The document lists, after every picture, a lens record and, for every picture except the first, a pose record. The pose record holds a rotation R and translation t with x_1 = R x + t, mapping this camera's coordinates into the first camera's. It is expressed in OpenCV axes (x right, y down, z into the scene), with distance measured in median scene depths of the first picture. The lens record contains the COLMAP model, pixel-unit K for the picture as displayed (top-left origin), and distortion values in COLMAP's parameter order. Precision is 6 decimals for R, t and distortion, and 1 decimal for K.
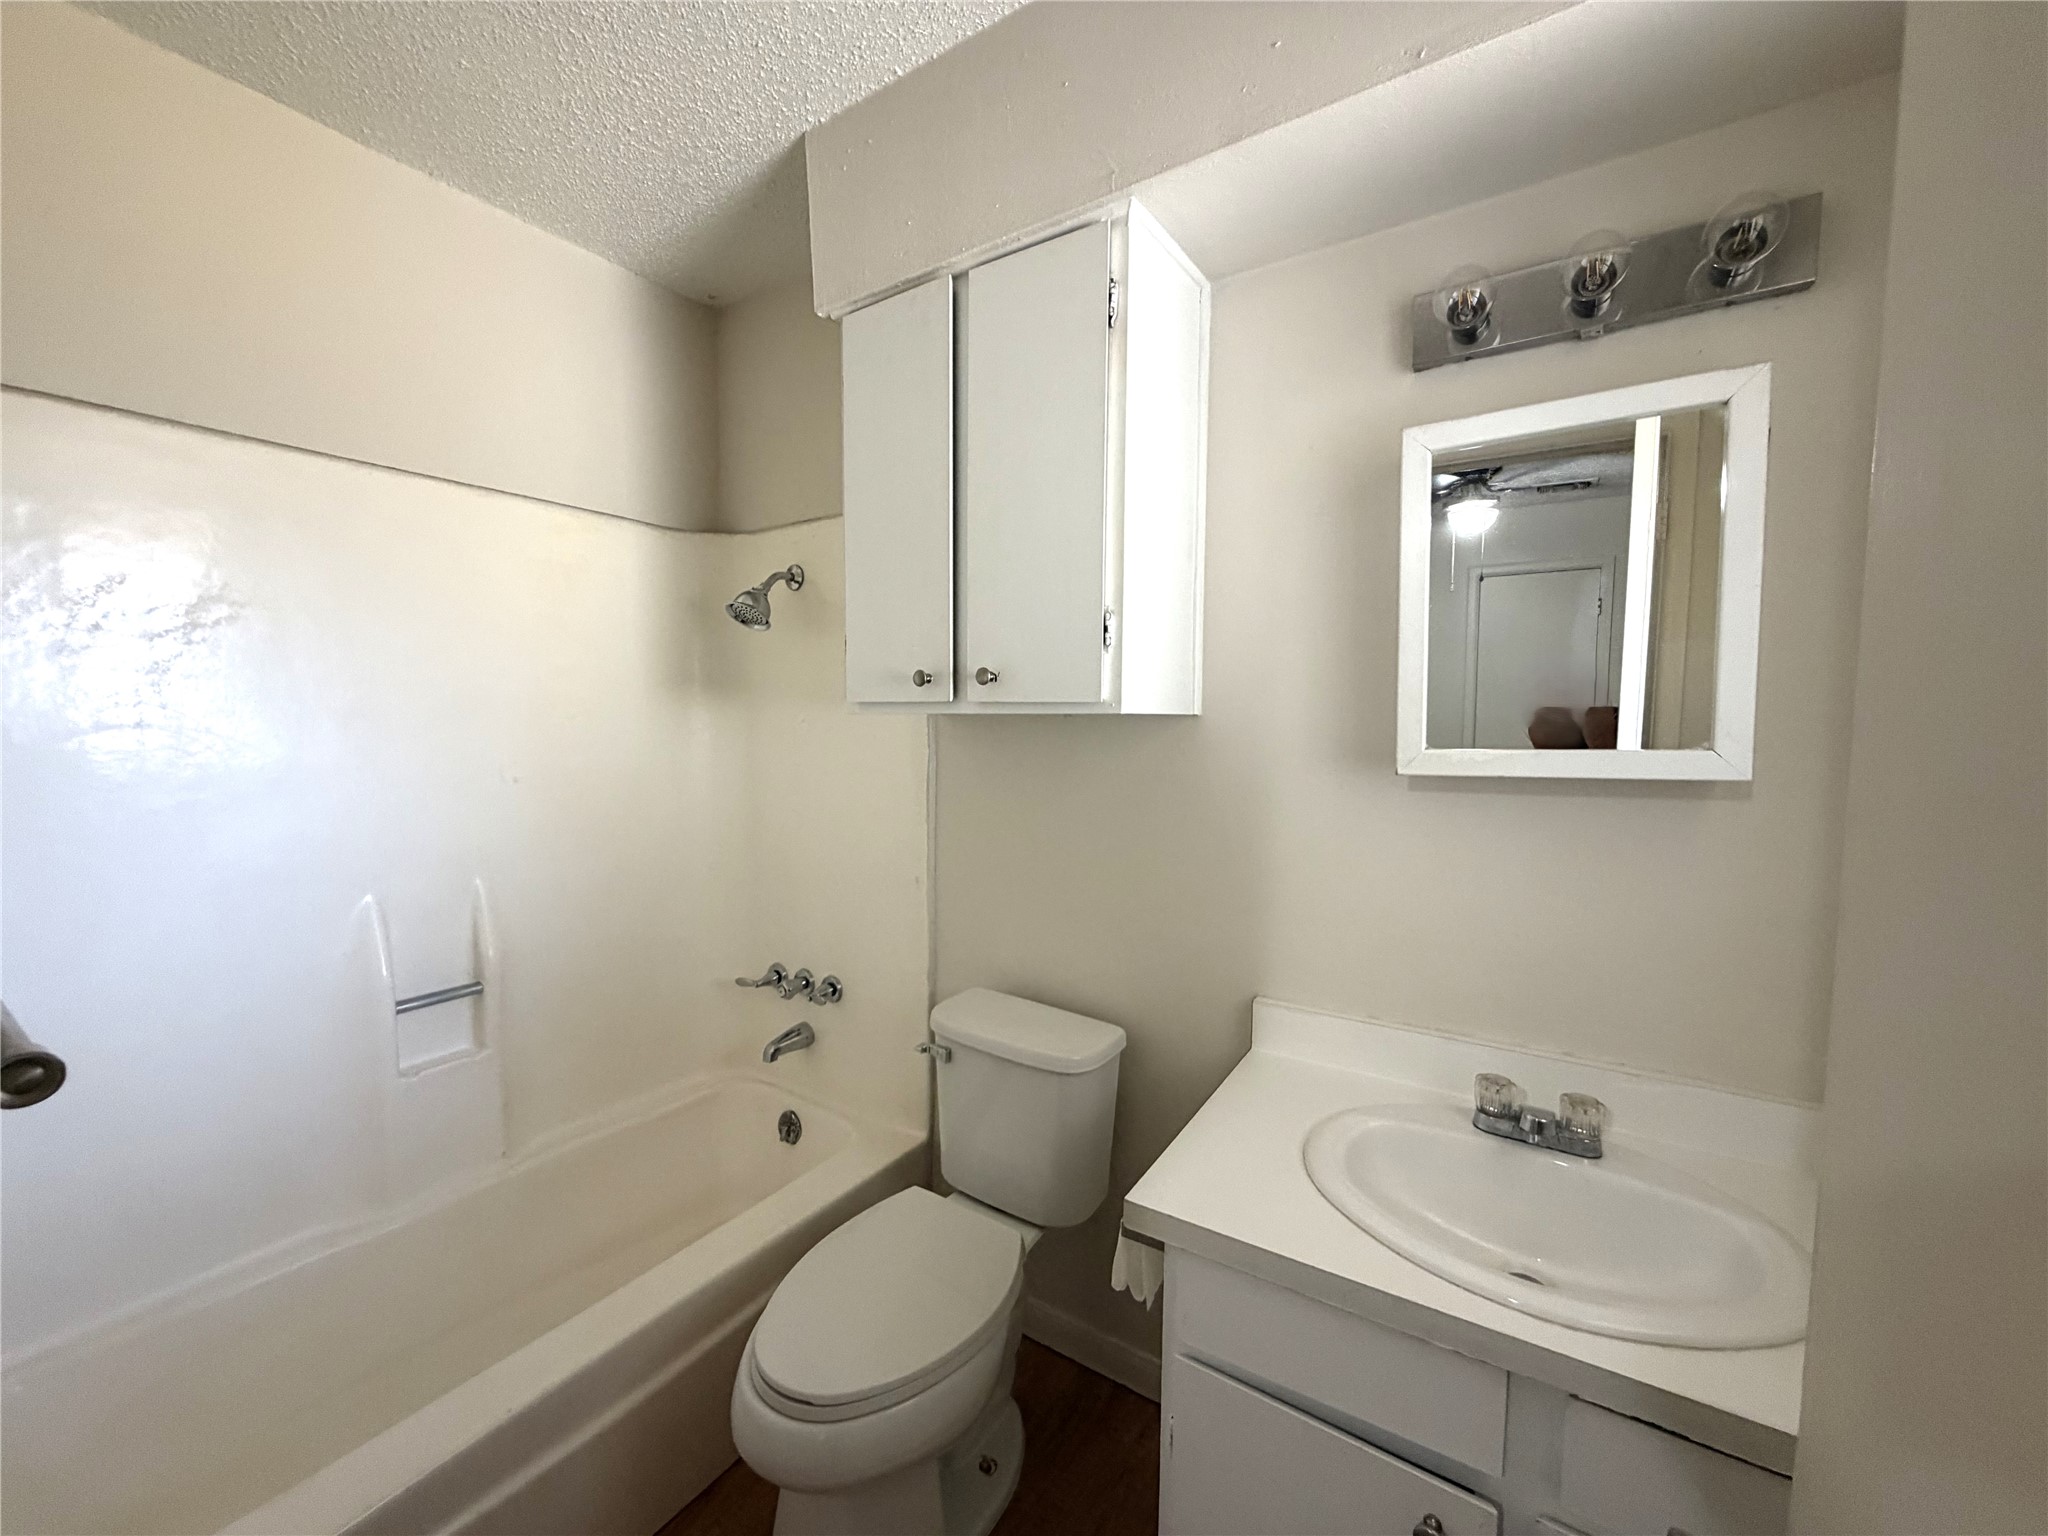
lens RADIAL K [[816.3, 0, 1023.1], [0, 816.3, 774.4], [0, 0, 1]] dist [-0.001557, 0.000551]
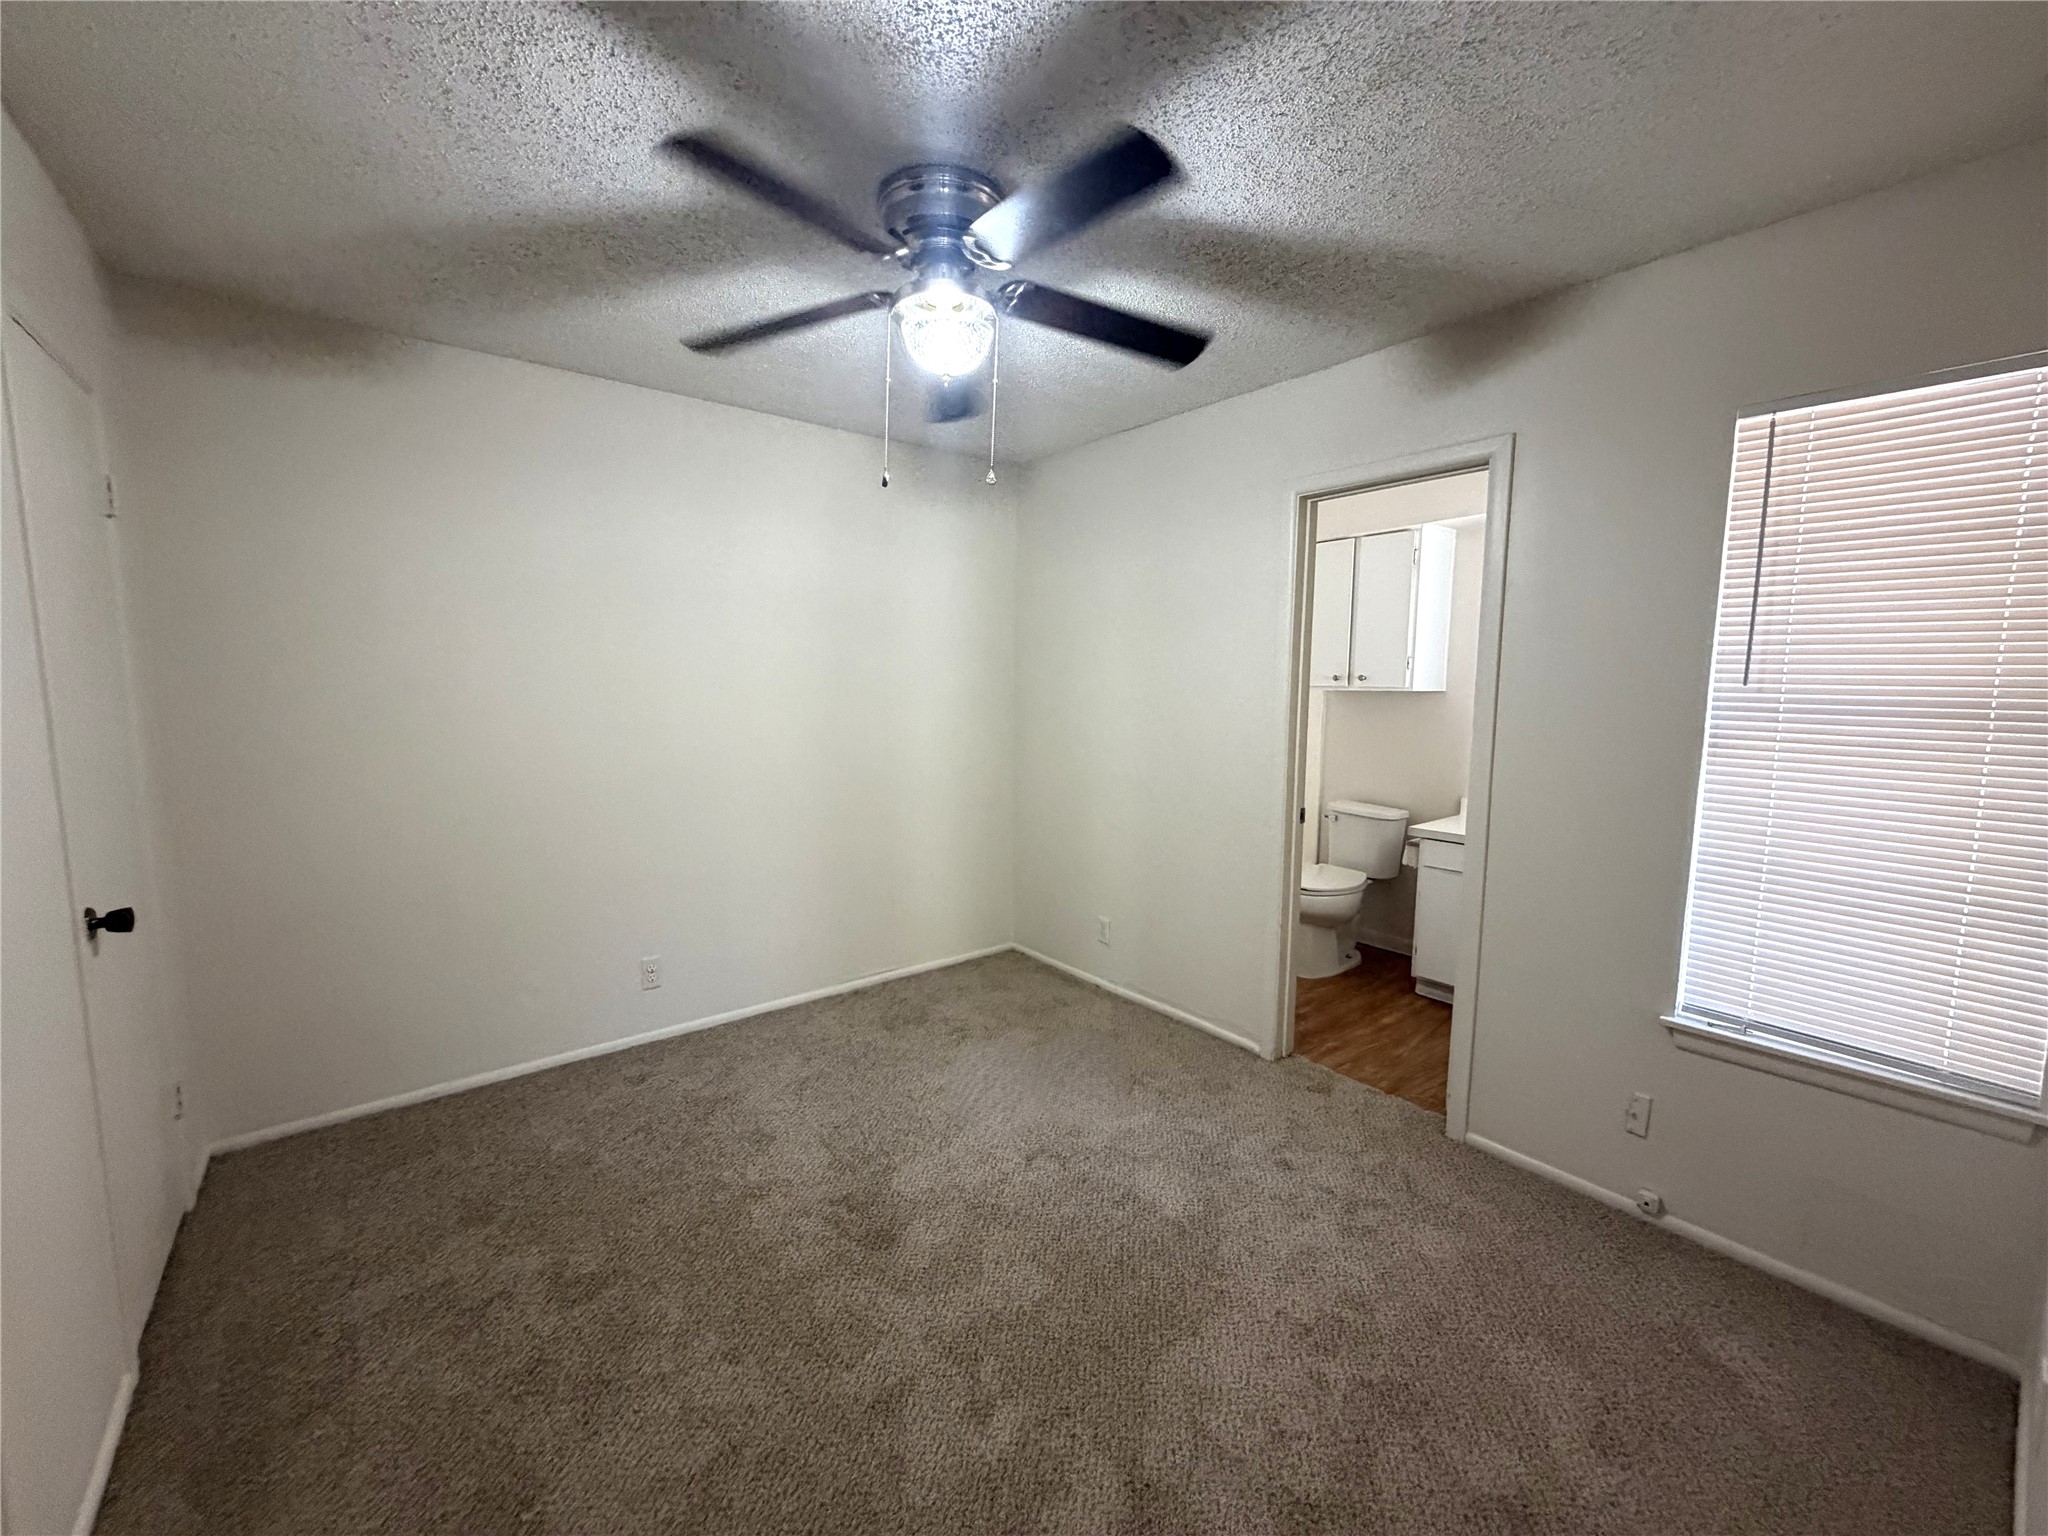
lens RADIAL K [[816.3, 0, 1022.8], [0, 816.3, 768.9], [0, 0, 1]] dist [-0.001557, 0.000551]
pose [[0.947857, 0.032091, -0.317076, -0.240372], [-0.017159, 0.998613, 0.049774, 0.073908], [0.318234, -0.041738, 0.947093, -1.998343]]
